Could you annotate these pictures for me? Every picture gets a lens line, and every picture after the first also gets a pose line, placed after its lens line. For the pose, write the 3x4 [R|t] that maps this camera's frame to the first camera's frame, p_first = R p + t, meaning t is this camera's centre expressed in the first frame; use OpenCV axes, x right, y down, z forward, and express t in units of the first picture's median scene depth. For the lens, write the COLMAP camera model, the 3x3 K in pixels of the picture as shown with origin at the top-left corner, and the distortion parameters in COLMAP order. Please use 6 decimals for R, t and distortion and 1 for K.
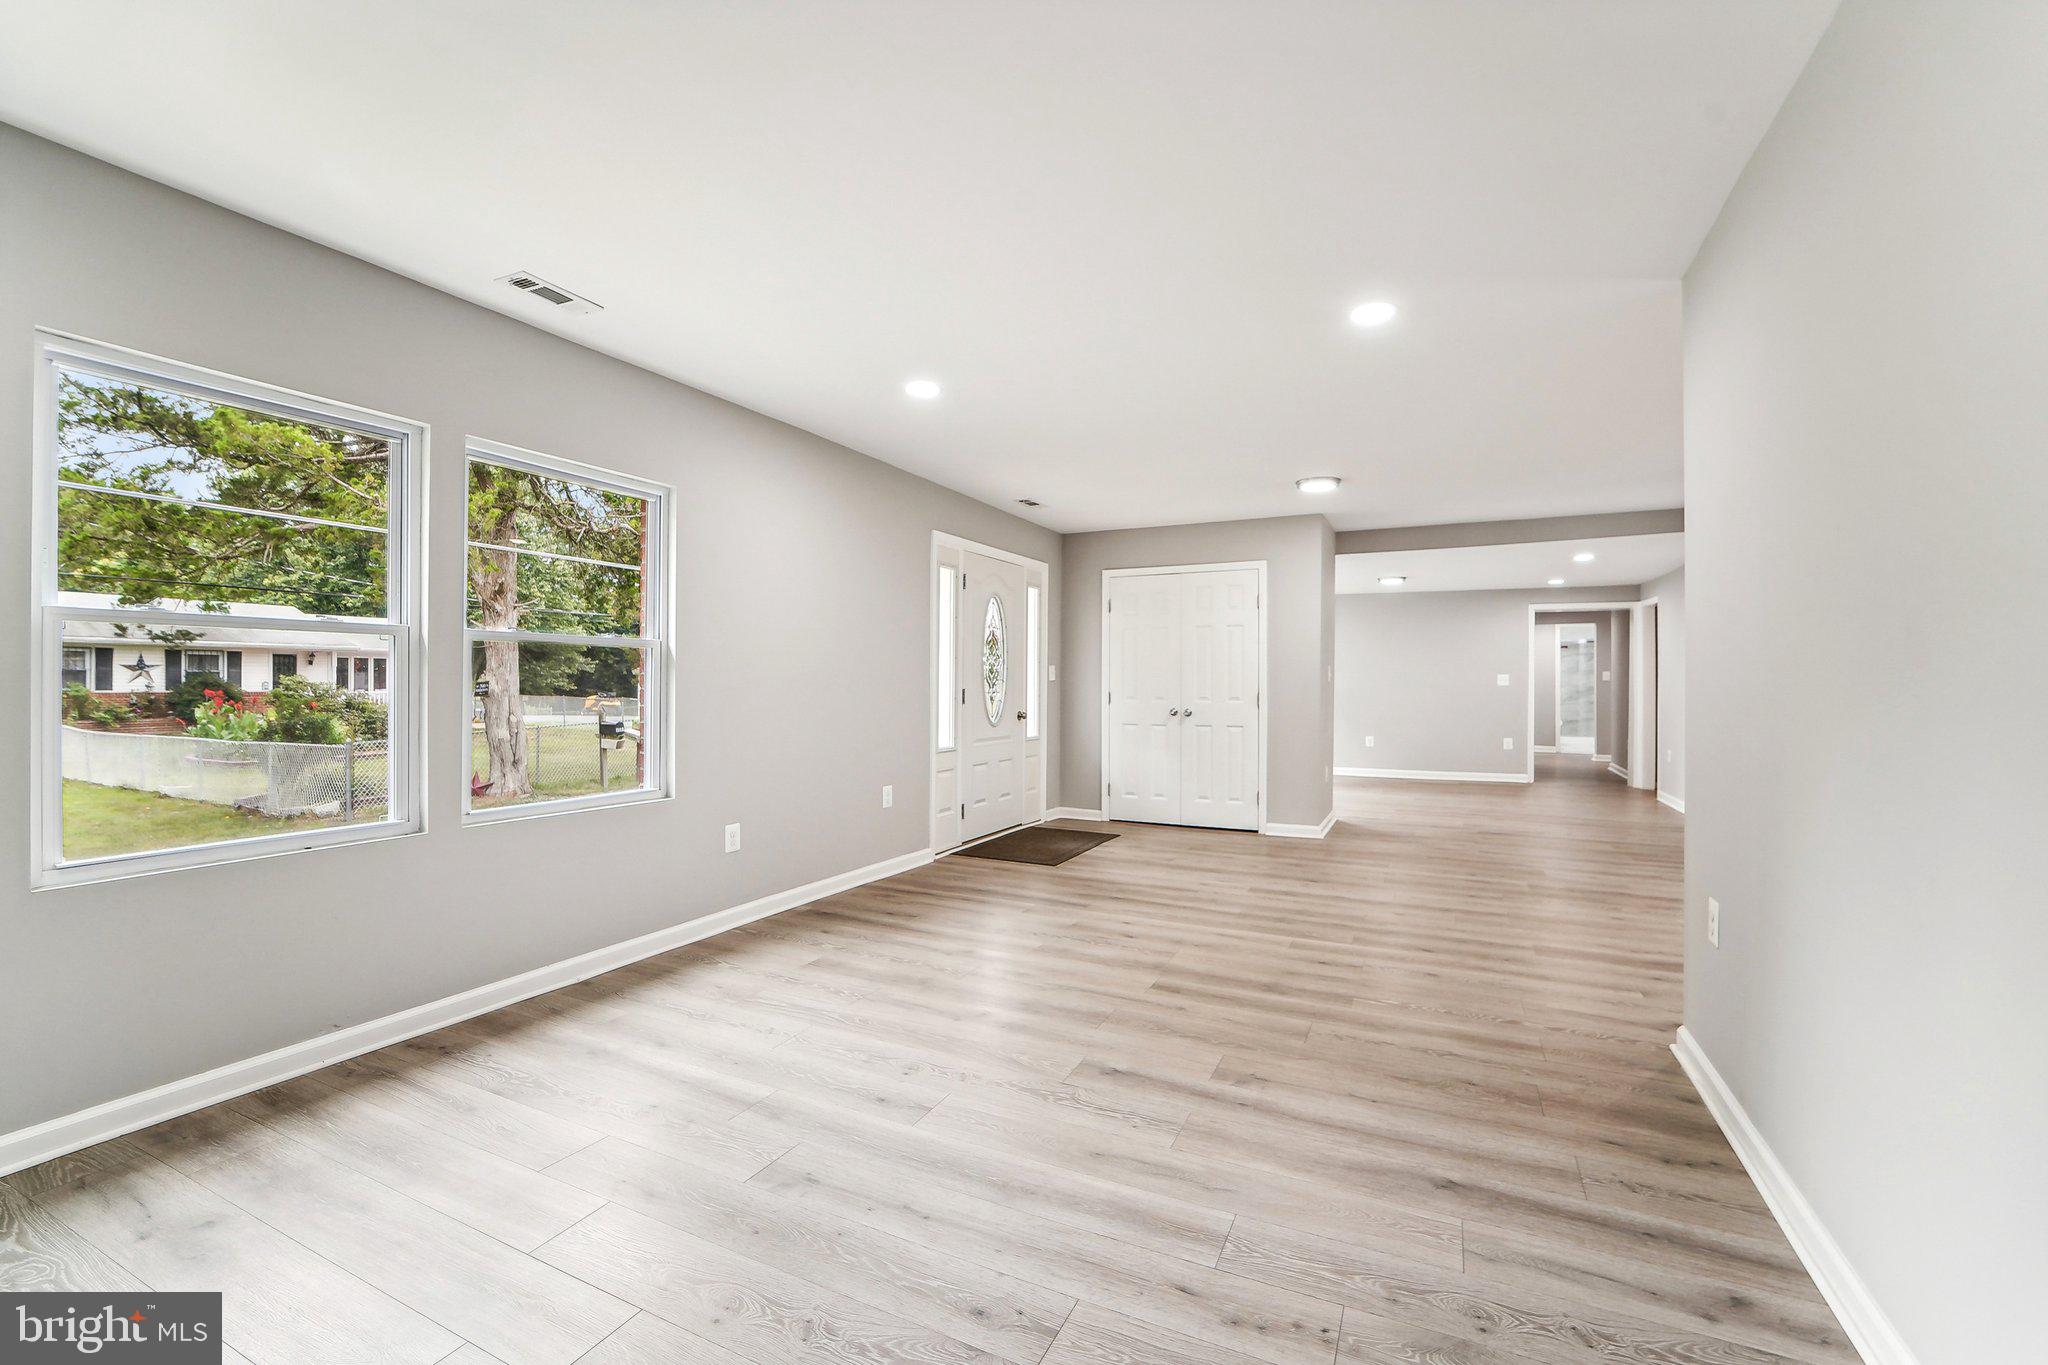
lens RADIAL K [[850.9, 0, 1027.9], [0, 850.9, 672.4], [0, 0, 1]] dist [-0.001175, -0.000196]
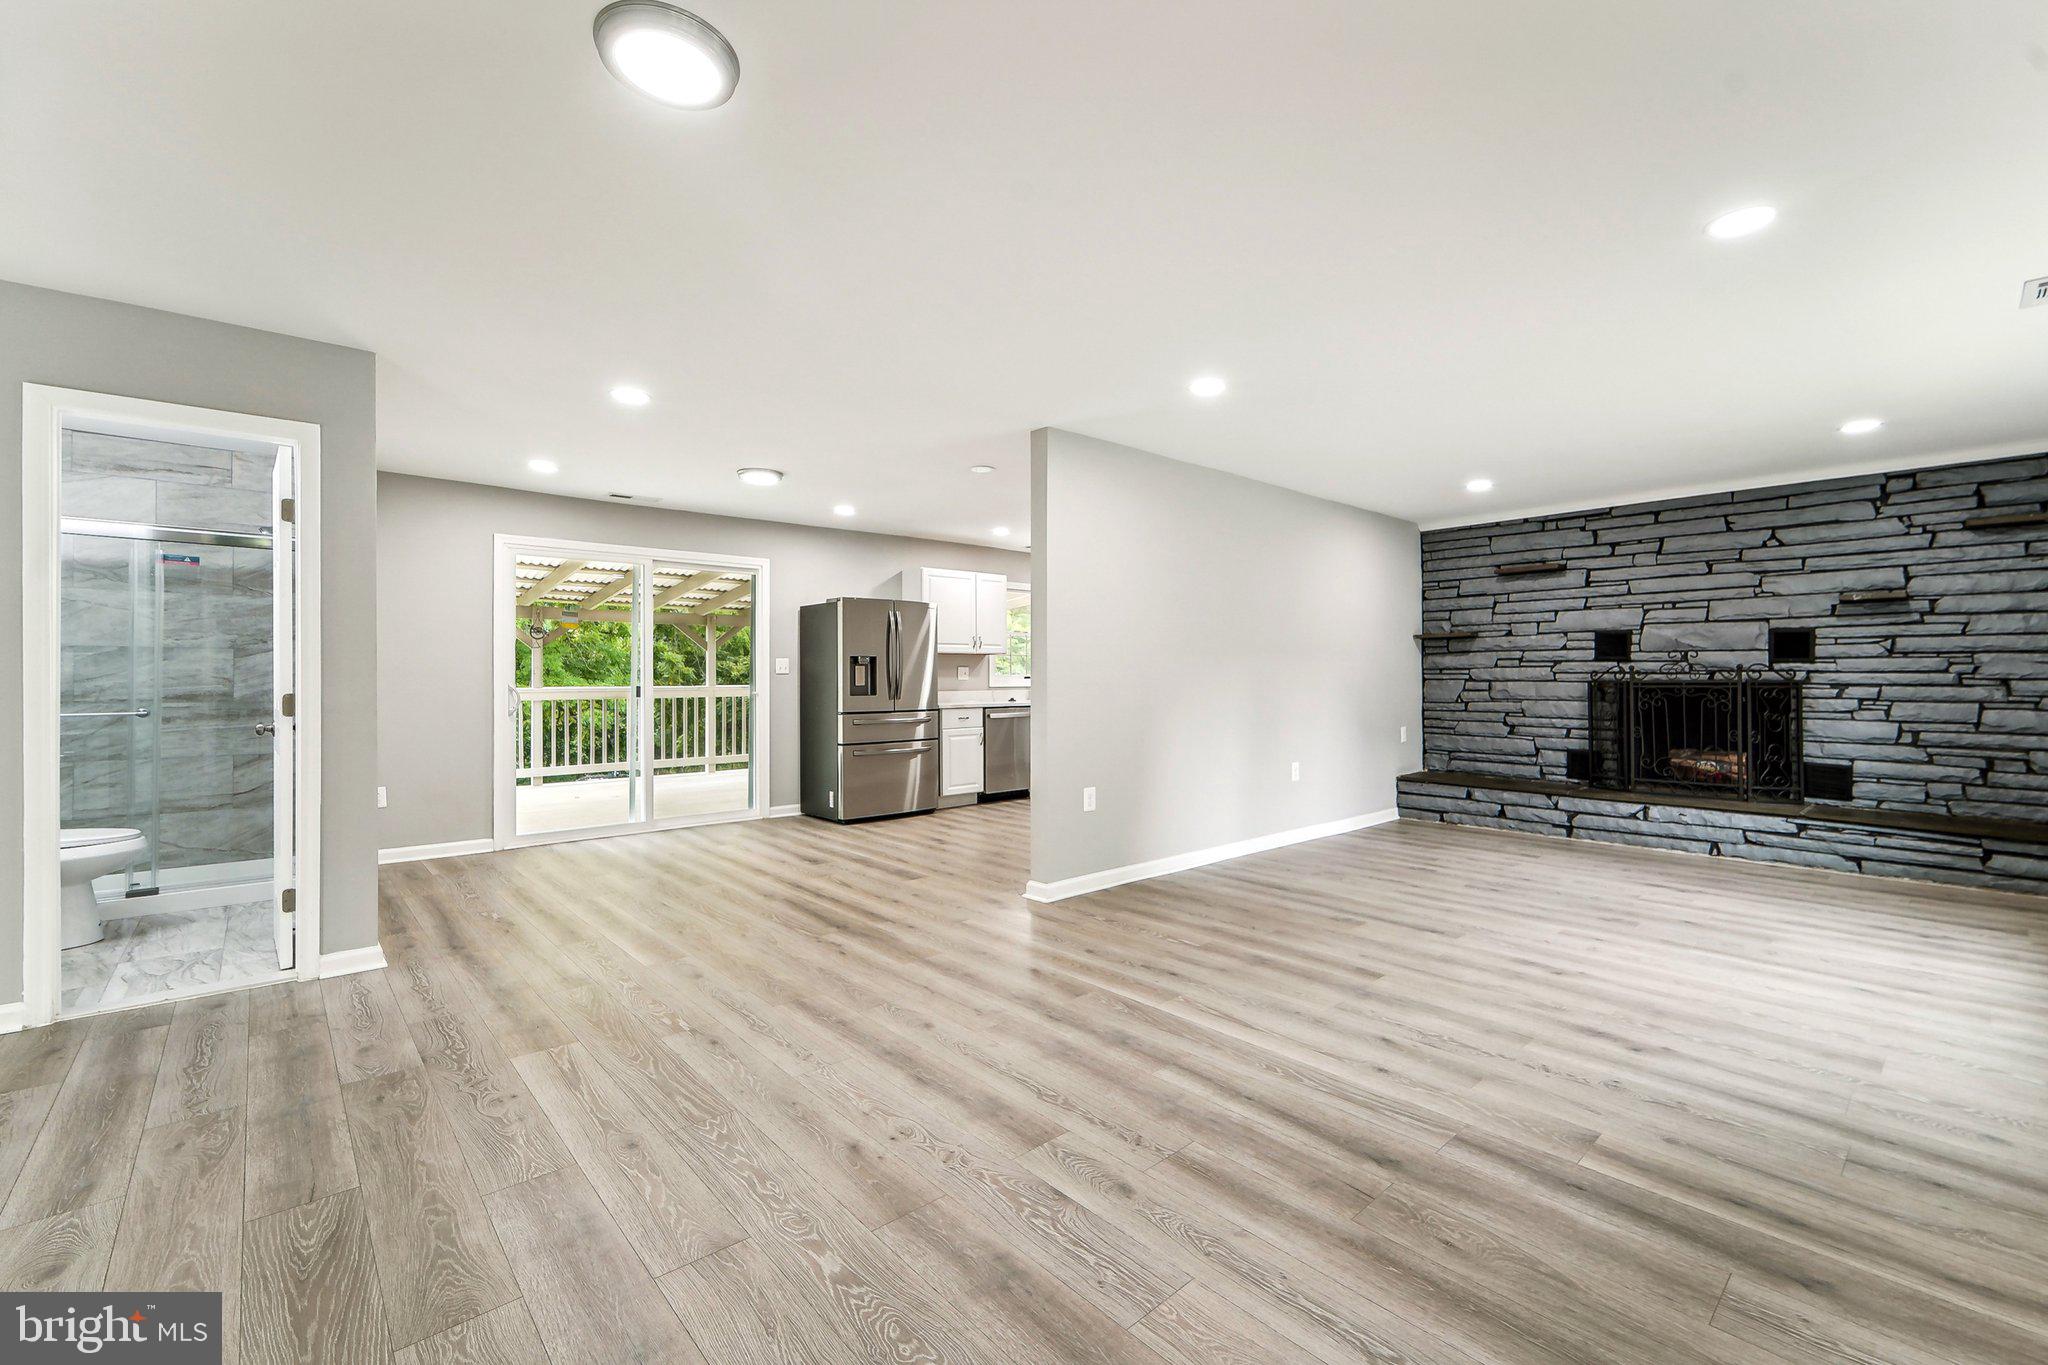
lens RADIAL K [[850.9, 0, 1027.9], [0, 850.9, 672.4], [0, 0, 1]] dist [-0.001175, -0.000196]
pose [[-0.924424, -0.004127, 0.381345, 0.117419], [-0.008698, 0.999909, -0.010264, 0.018203], [-0.381268, -0.012806, -0.924376, 1.625293]]
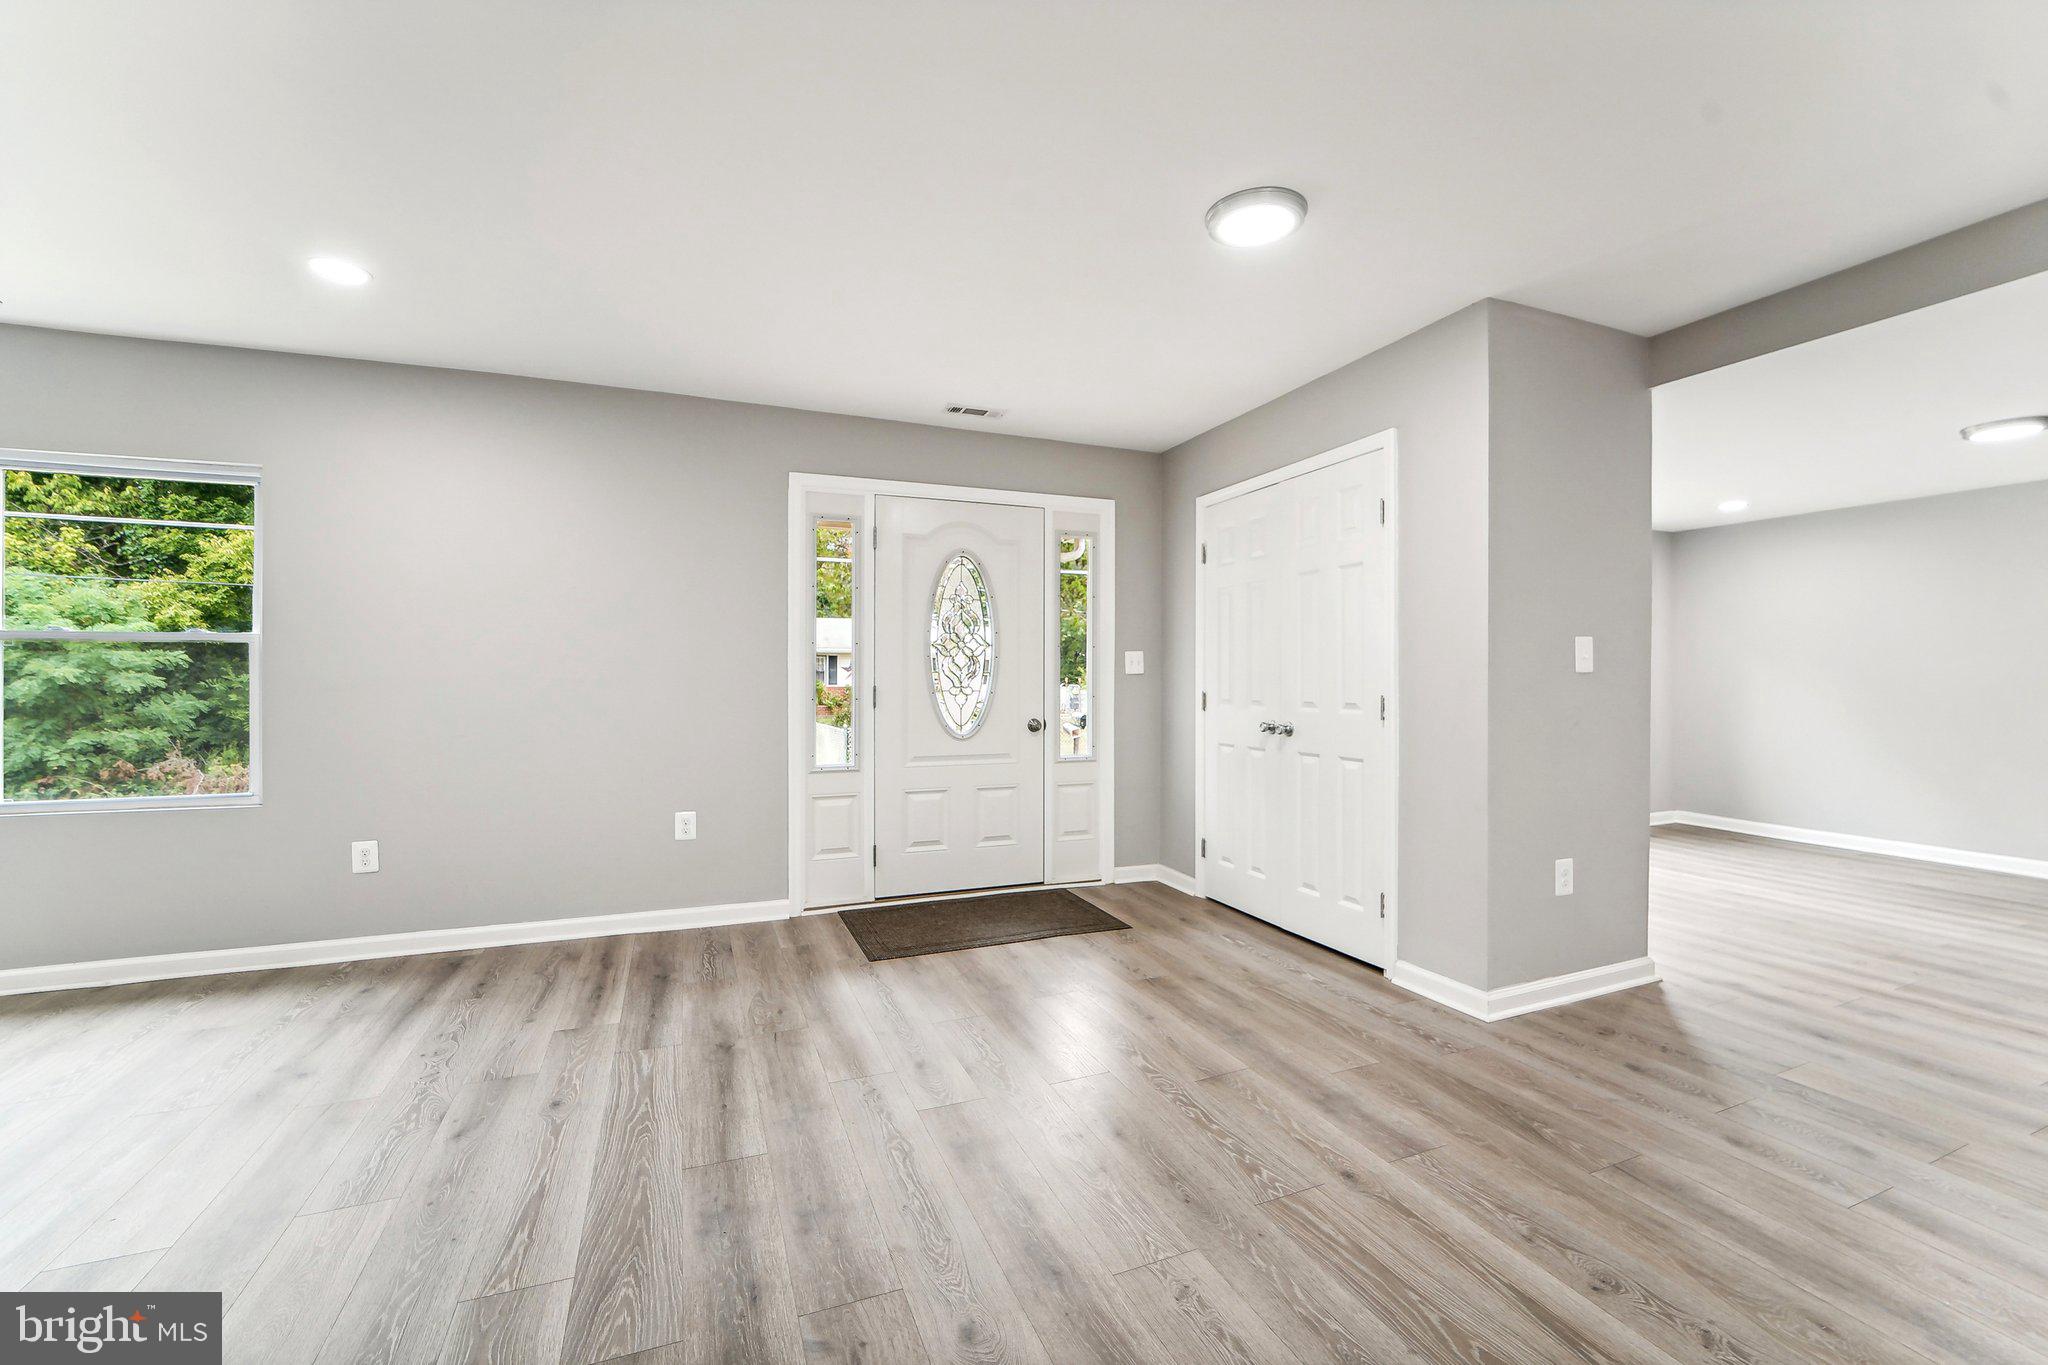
lens RADIAL K [[850.9, 0, 1027.9], [0, 850.9, 672.4], [0, 0, 1]] dist [-0.001175, -0.000196]
pose [[0.743598, -0.008205, -0.668577, 0.713417], [0.012237, 0.999924, 0.001338, 0.011509], [0.668515, -0.009176, 0.743642, 0.773091]]
